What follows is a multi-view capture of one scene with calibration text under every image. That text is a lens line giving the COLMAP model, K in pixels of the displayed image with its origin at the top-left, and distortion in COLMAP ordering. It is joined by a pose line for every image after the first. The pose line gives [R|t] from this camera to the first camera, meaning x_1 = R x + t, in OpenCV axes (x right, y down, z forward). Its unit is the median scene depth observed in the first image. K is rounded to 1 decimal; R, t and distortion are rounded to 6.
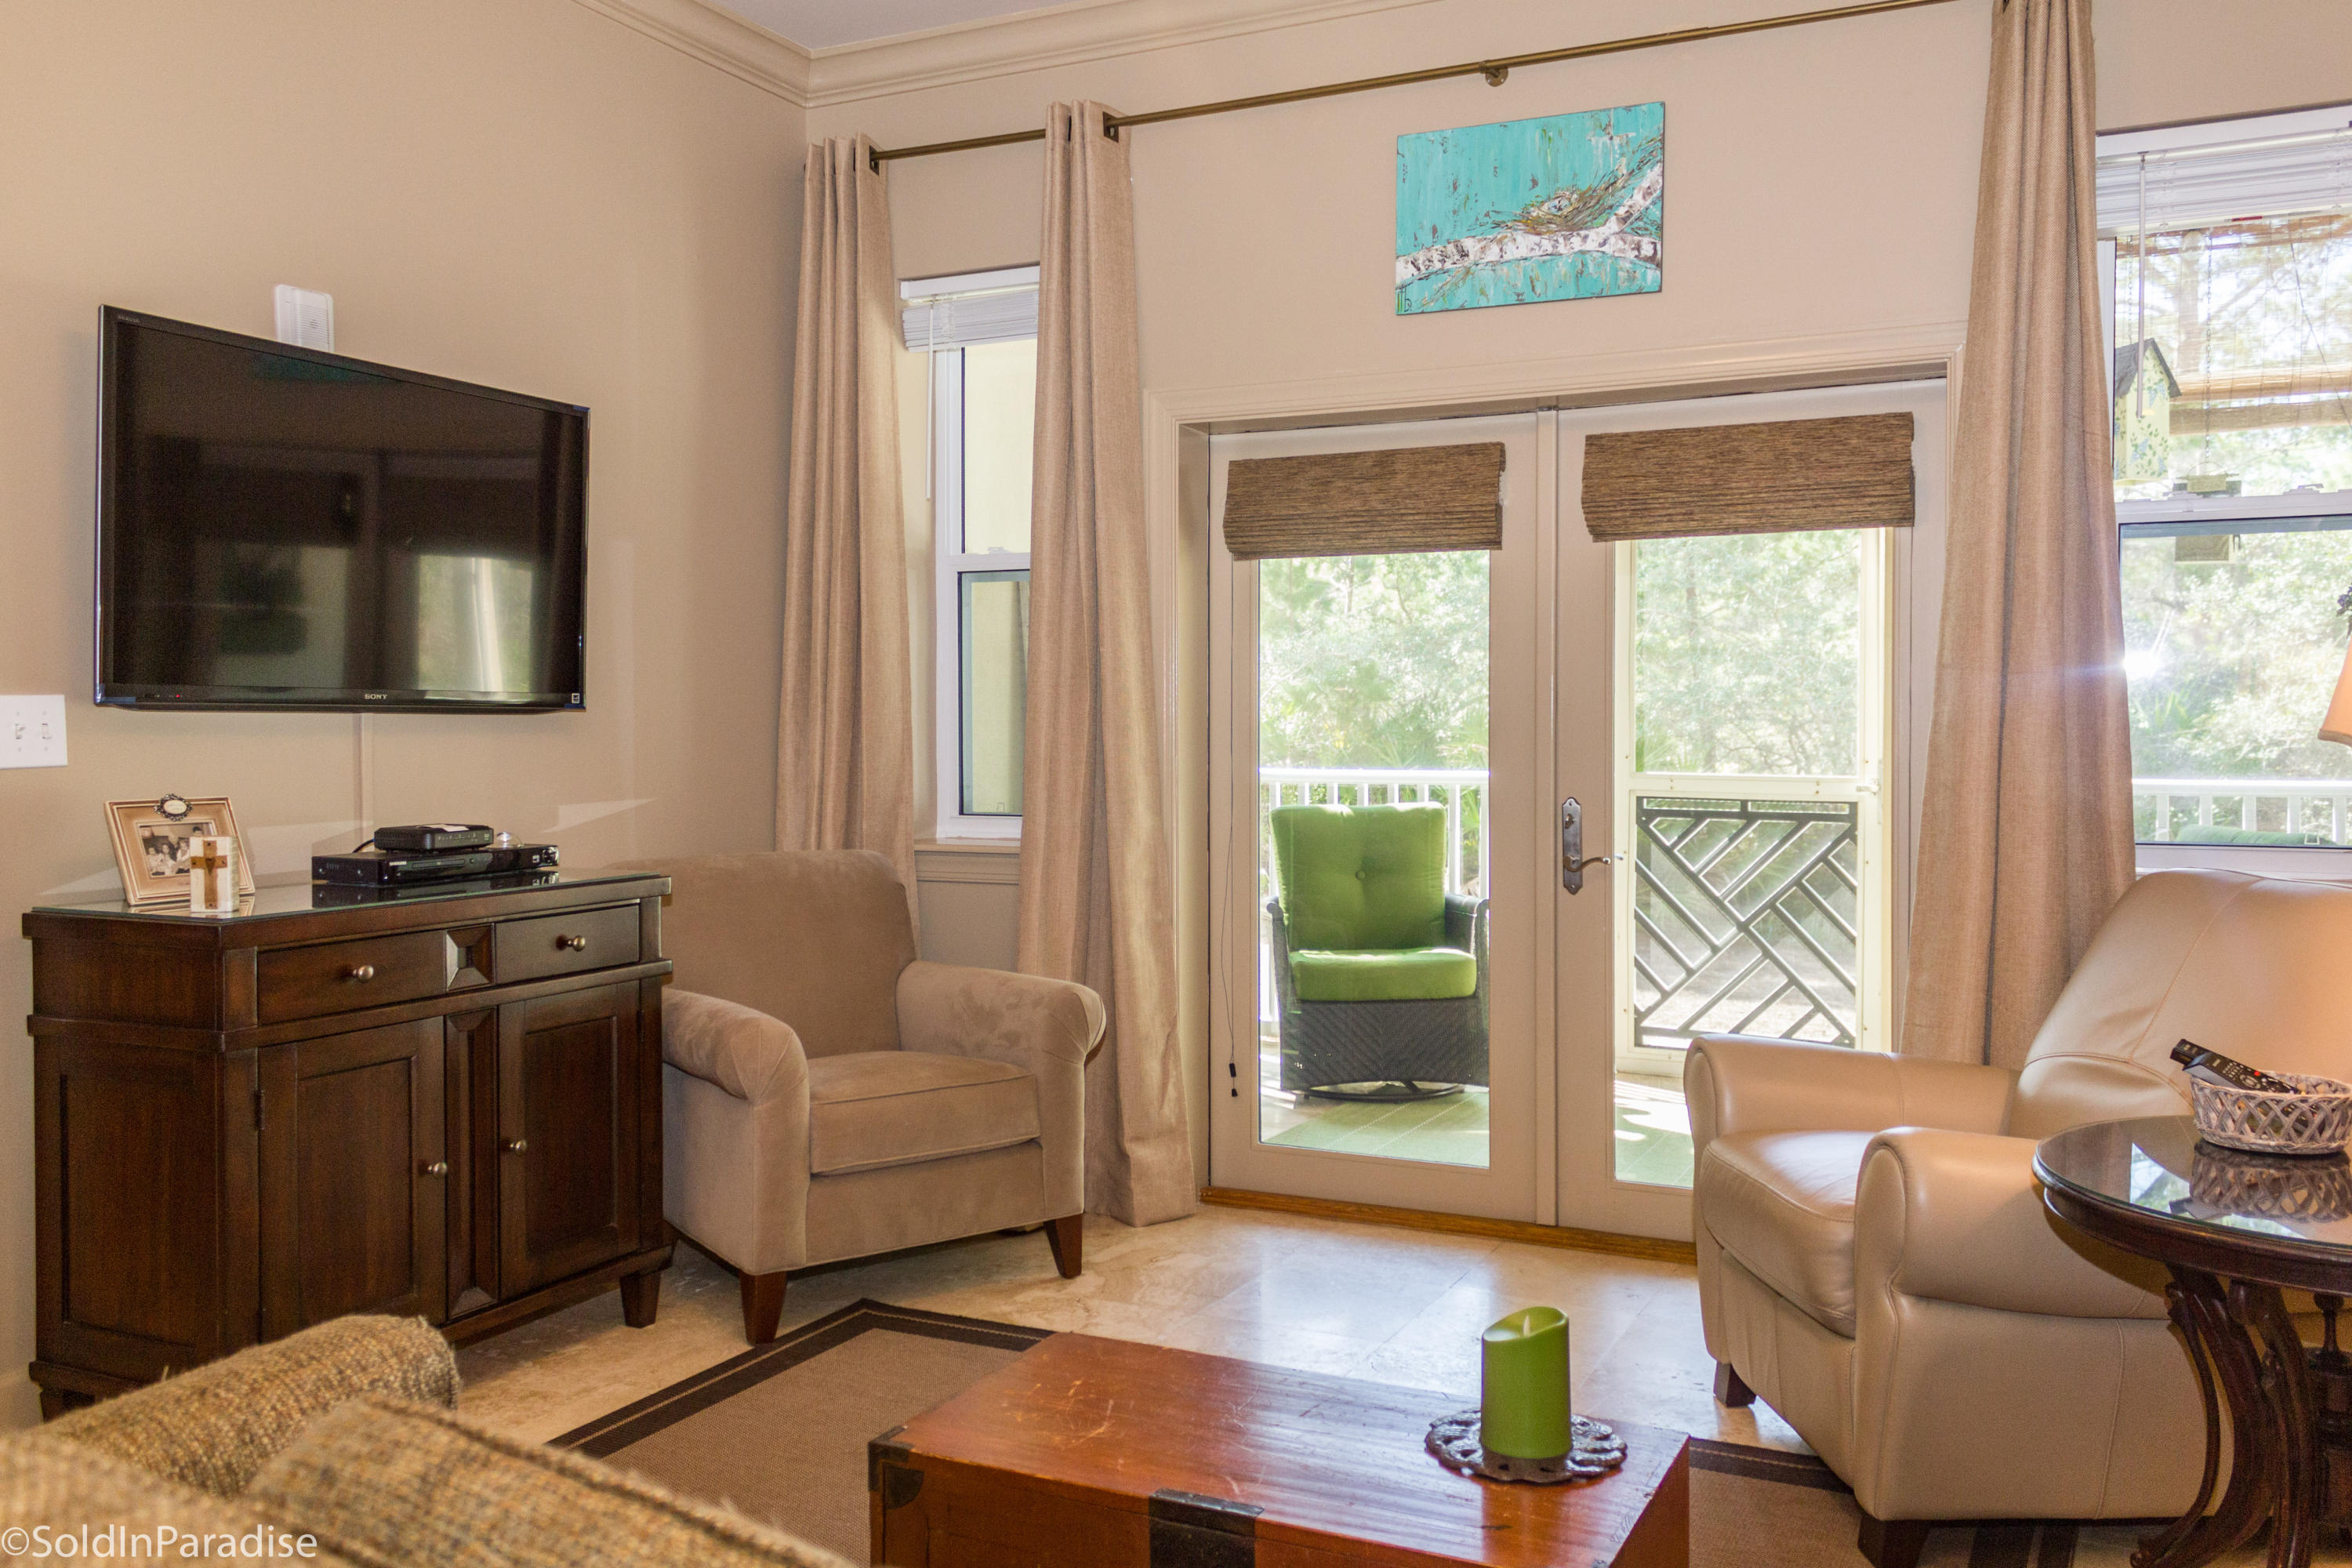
lens RADIAL K [[1941.5, 0, 1143.9], [0, 1941.5, 759.2], [0, 0, 1]] dist [0.047136, -0.008931]
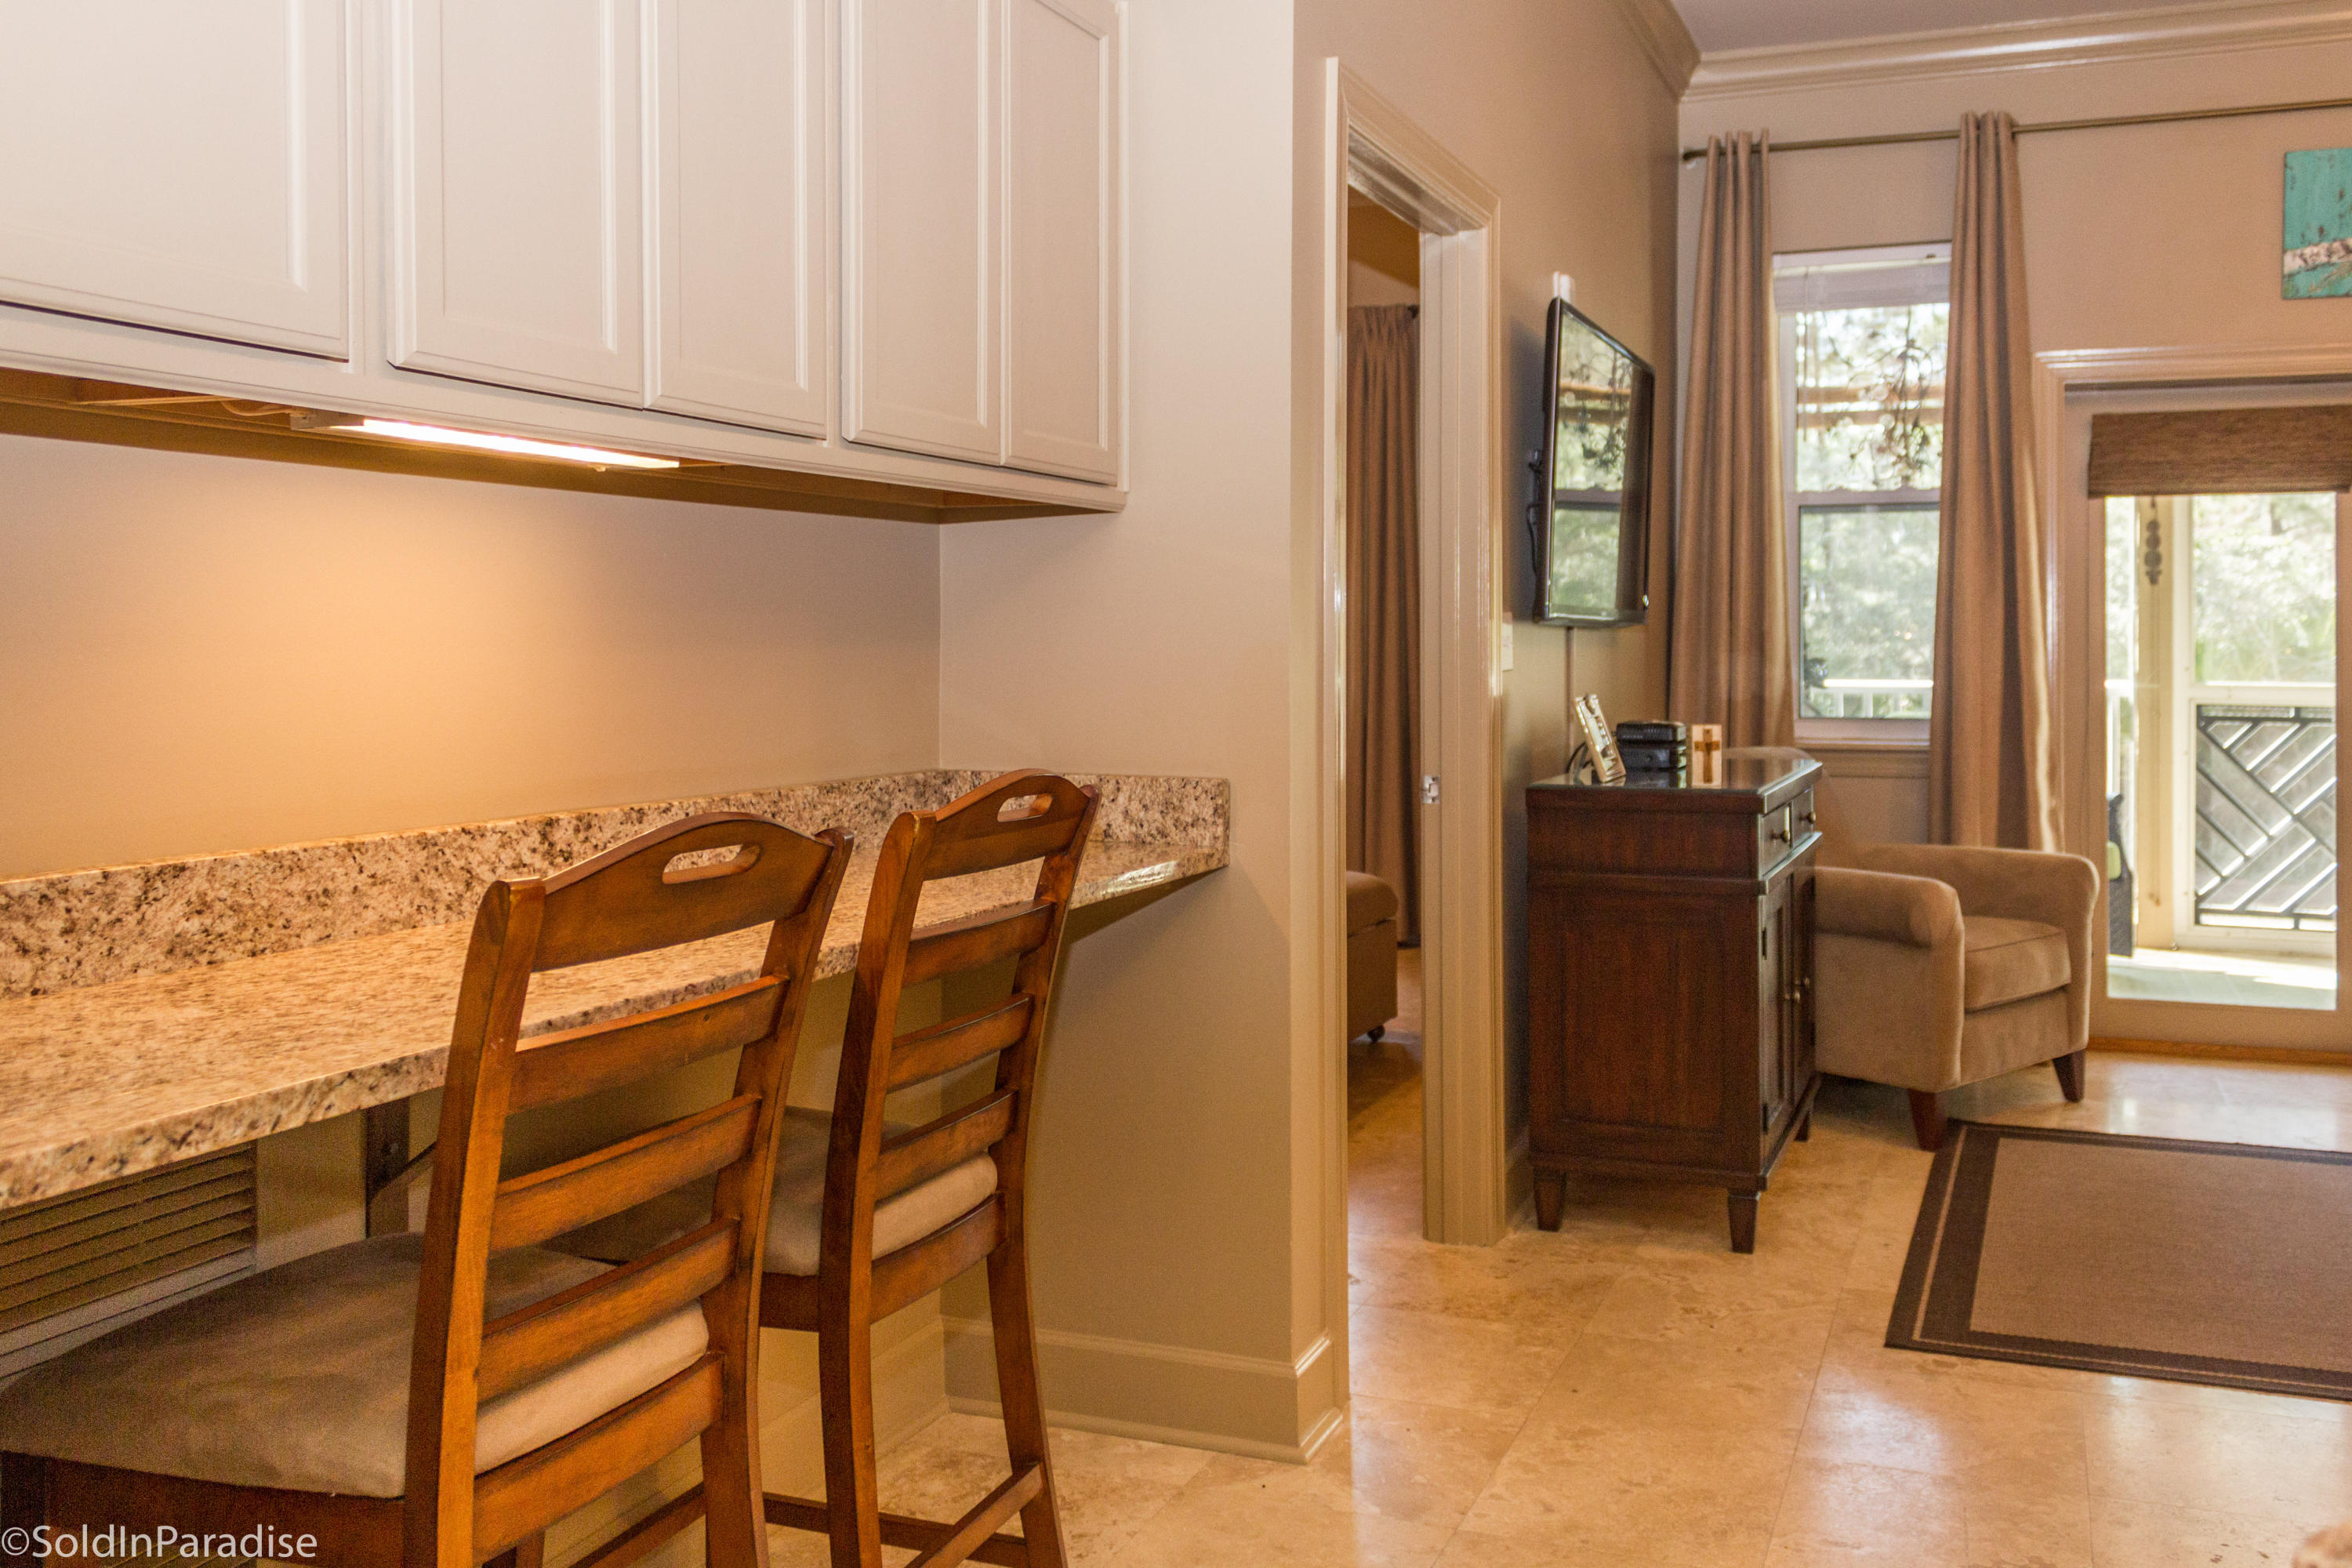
lens RADIAL K [[1915.8, 0, 1171.4], [0, 1915.8, 633.8], [0, 0, 1]] dist [0.007606, -0.073602]
pose [[0.999716, 0.003766, 0.023544, -0.554464], [-0.003284, 0.999785, -0.020466, 0.004539], [-0.023616, 0.020383, 0.999513, -0.143035]]
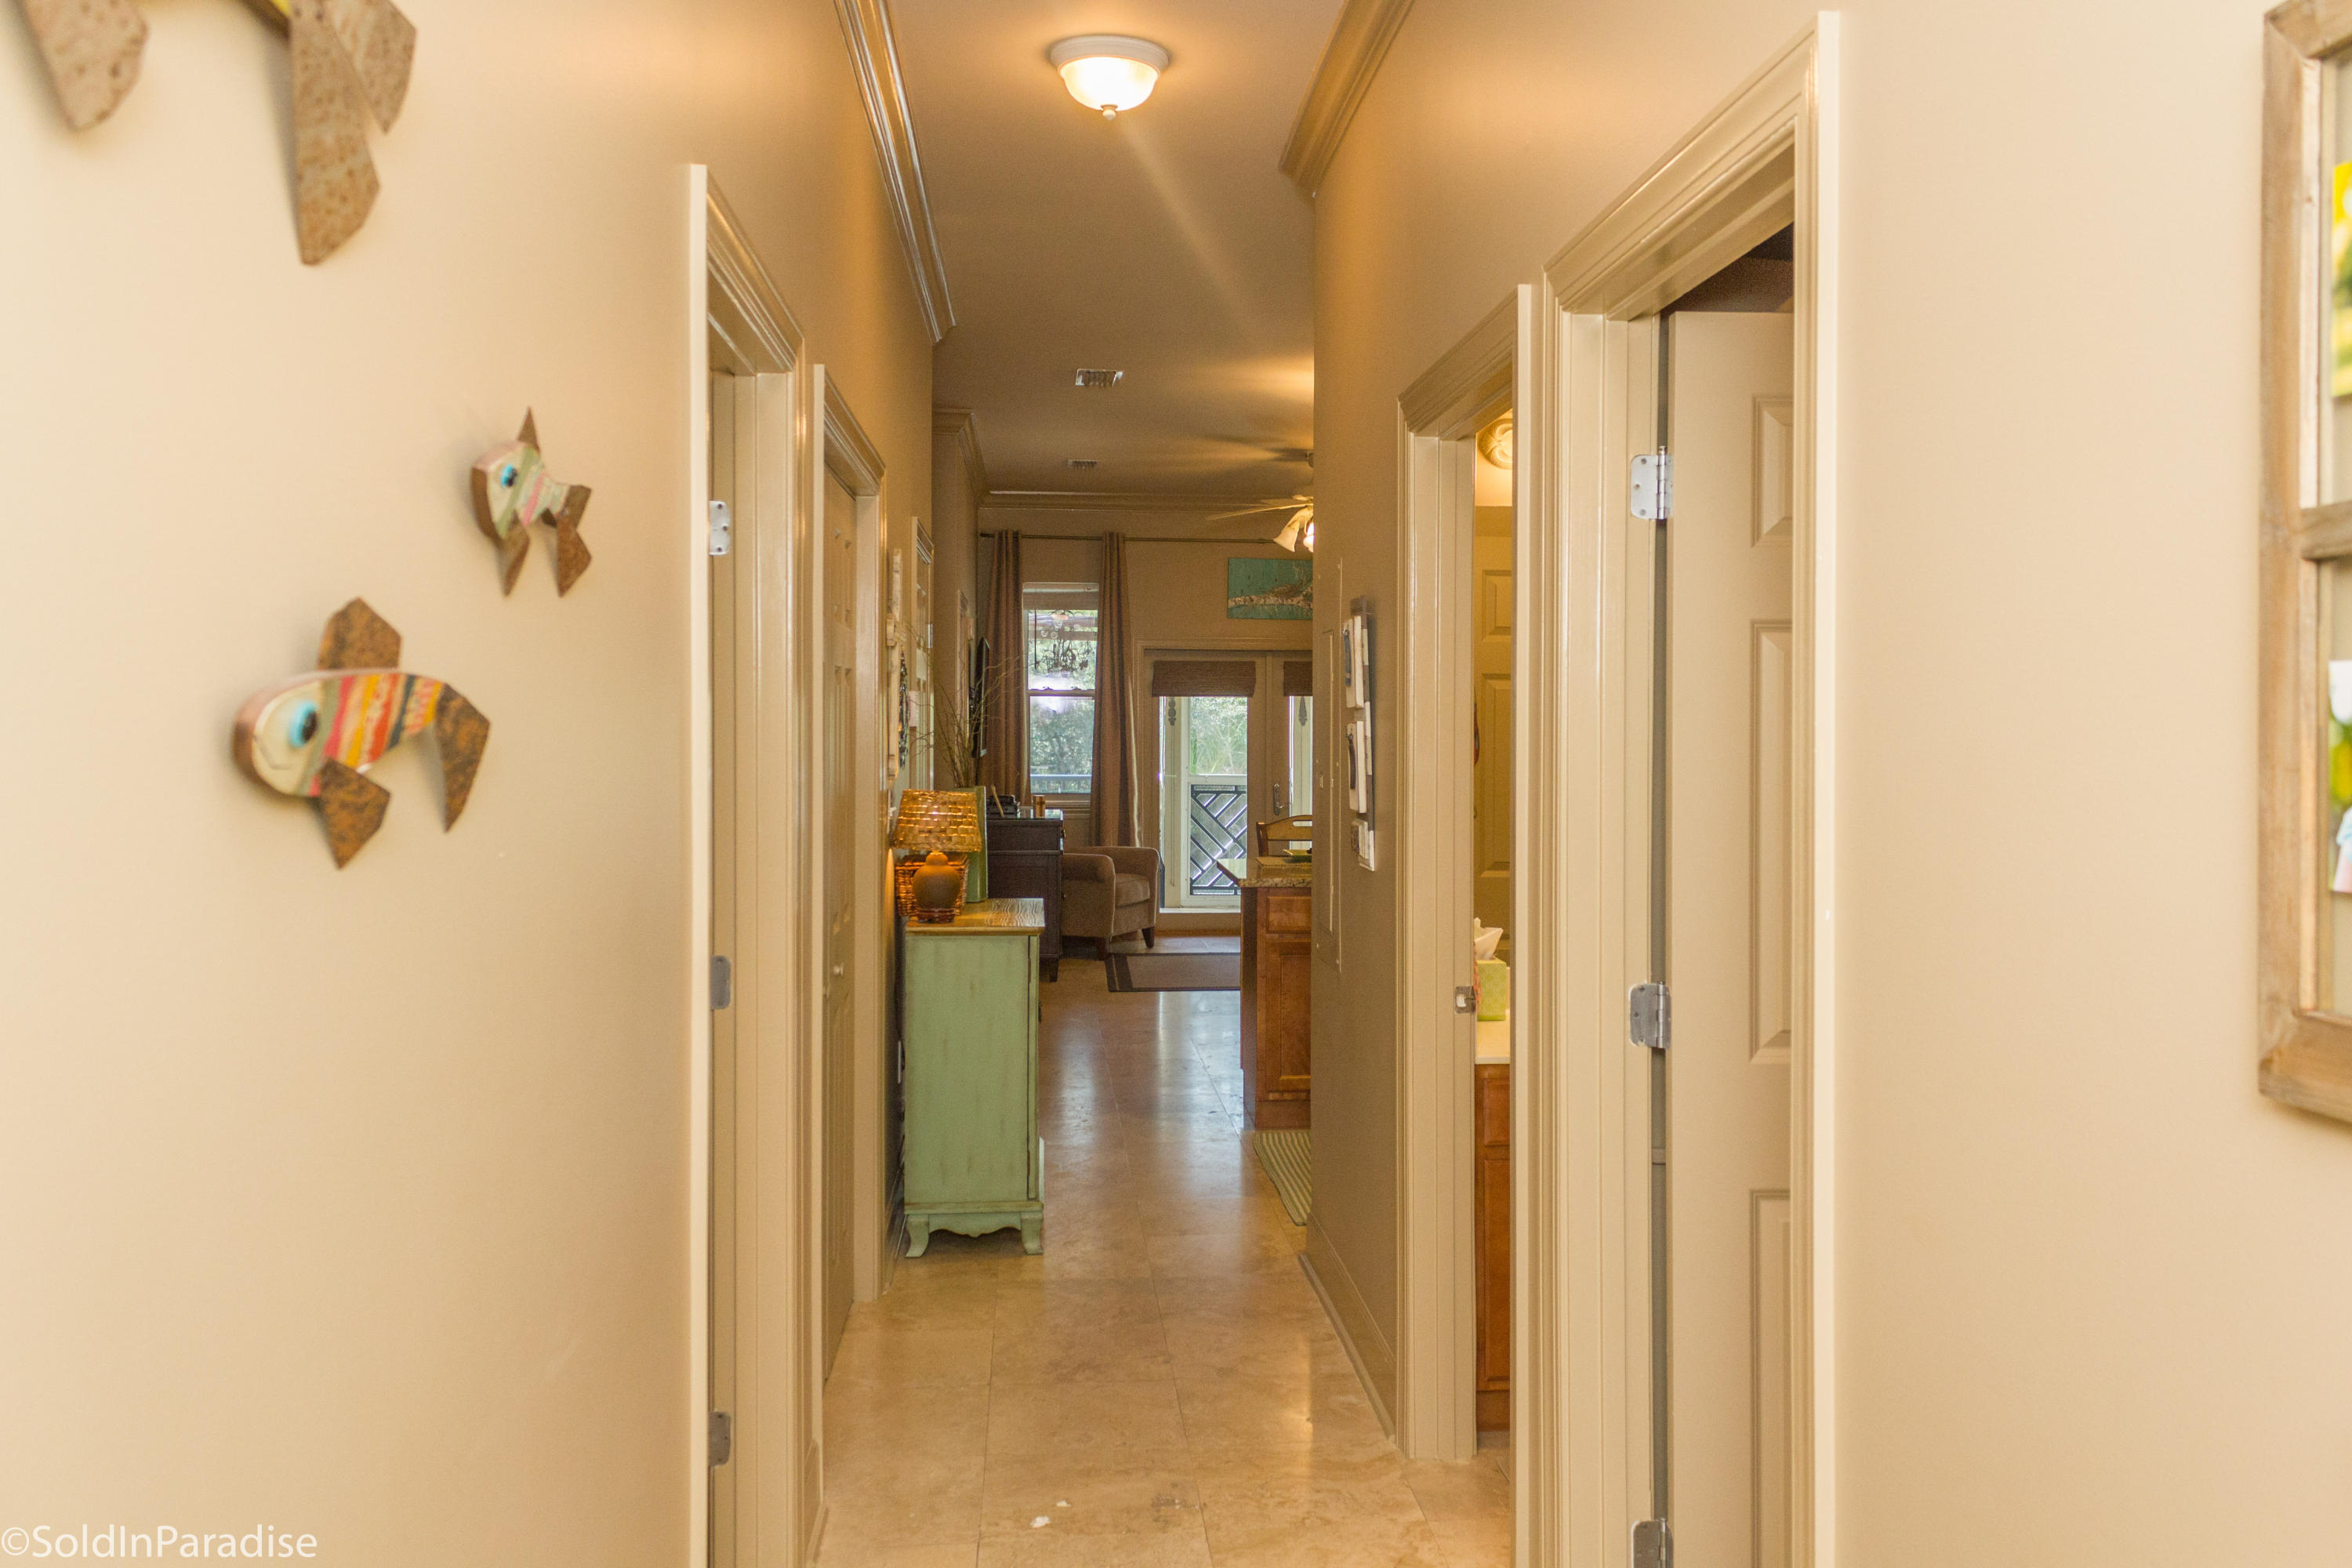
lens RADIAL K [[1941.5, 0, 1143.9], [0, 1941.5, 759.2], [0, 0, 1]] dist [0.047136, -0.008931]
pose [[0.877294, -0.007596, 0.479894, -1.313703], [0.008796, 0.999961, -0.000252, -0.014803], [-0.479873, 0.004442, 0.877327, -1.424482]]
